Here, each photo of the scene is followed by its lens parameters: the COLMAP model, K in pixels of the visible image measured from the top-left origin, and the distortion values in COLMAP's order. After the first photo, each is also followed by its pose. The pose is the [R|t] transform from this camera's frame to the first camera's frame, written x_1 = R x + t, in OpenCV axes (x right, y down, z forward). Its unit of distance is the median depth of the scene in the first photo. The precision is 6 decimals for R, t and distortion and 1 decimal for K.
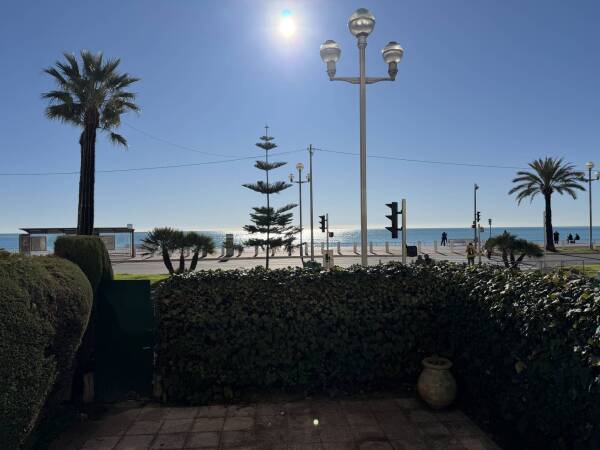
lens RADIAL K [[421.1, 0, 300.0], [0, 421.1, 225.0], [0, 0, 1]] dist [0.089795, -0.132999]
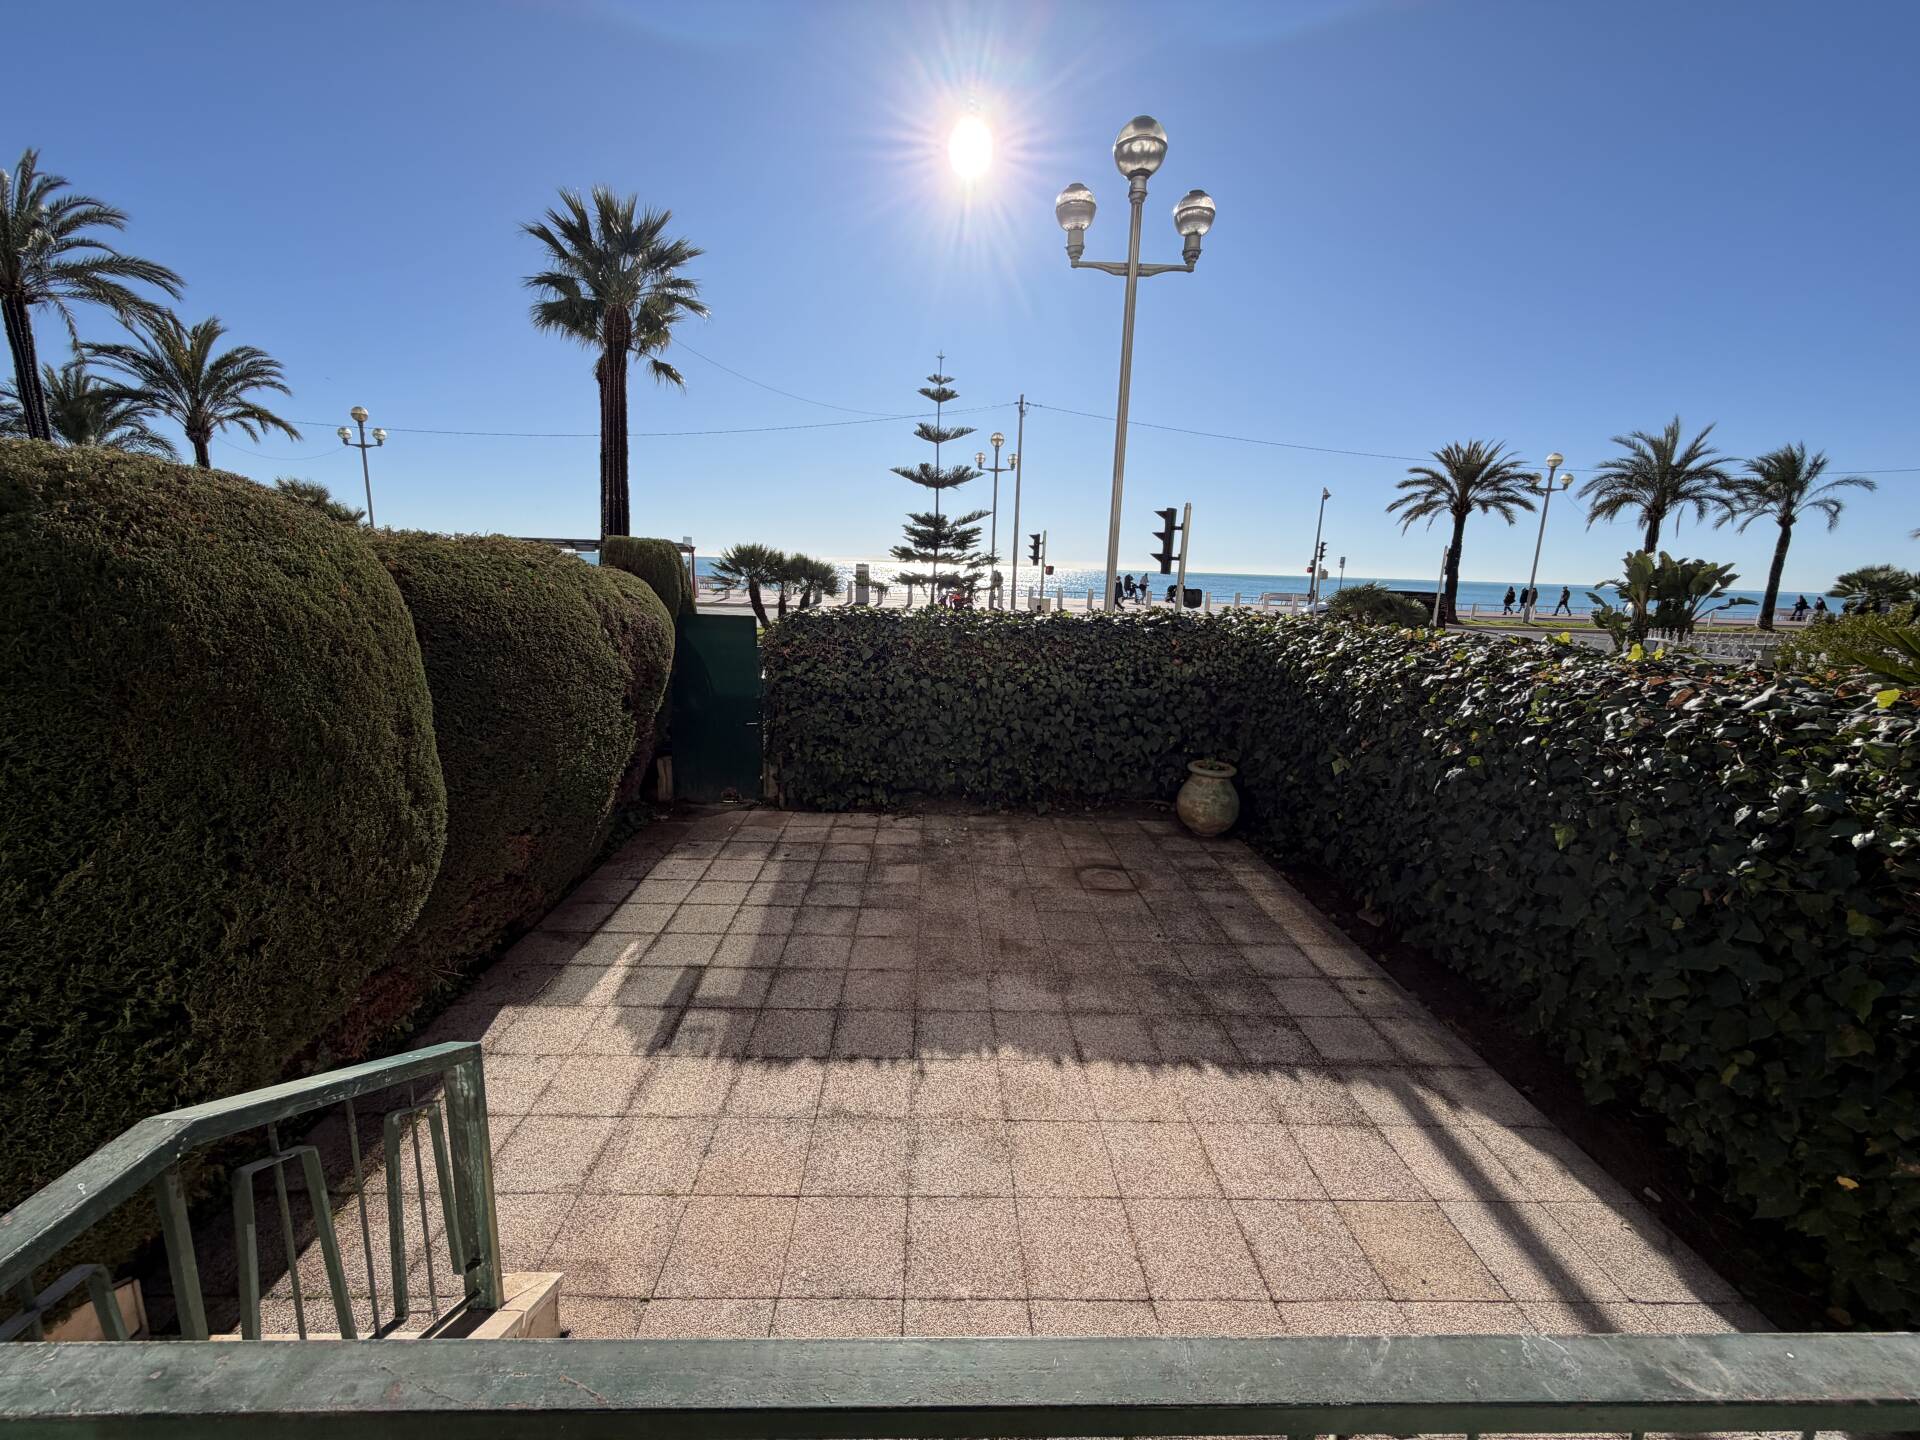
lens RADIAL K [[769.6, 0, 952.5], [0, 769.6, 717.9], [0, 0, 1]] dist [0.001113, -0.000067]
pose [[0.998027, 0.052129, -0.034997, -0.023962], [-0.043795, 0.977382, 0.206899, 0.030561], [0.044991, -0.204958, 0.977736, -0.105381]]
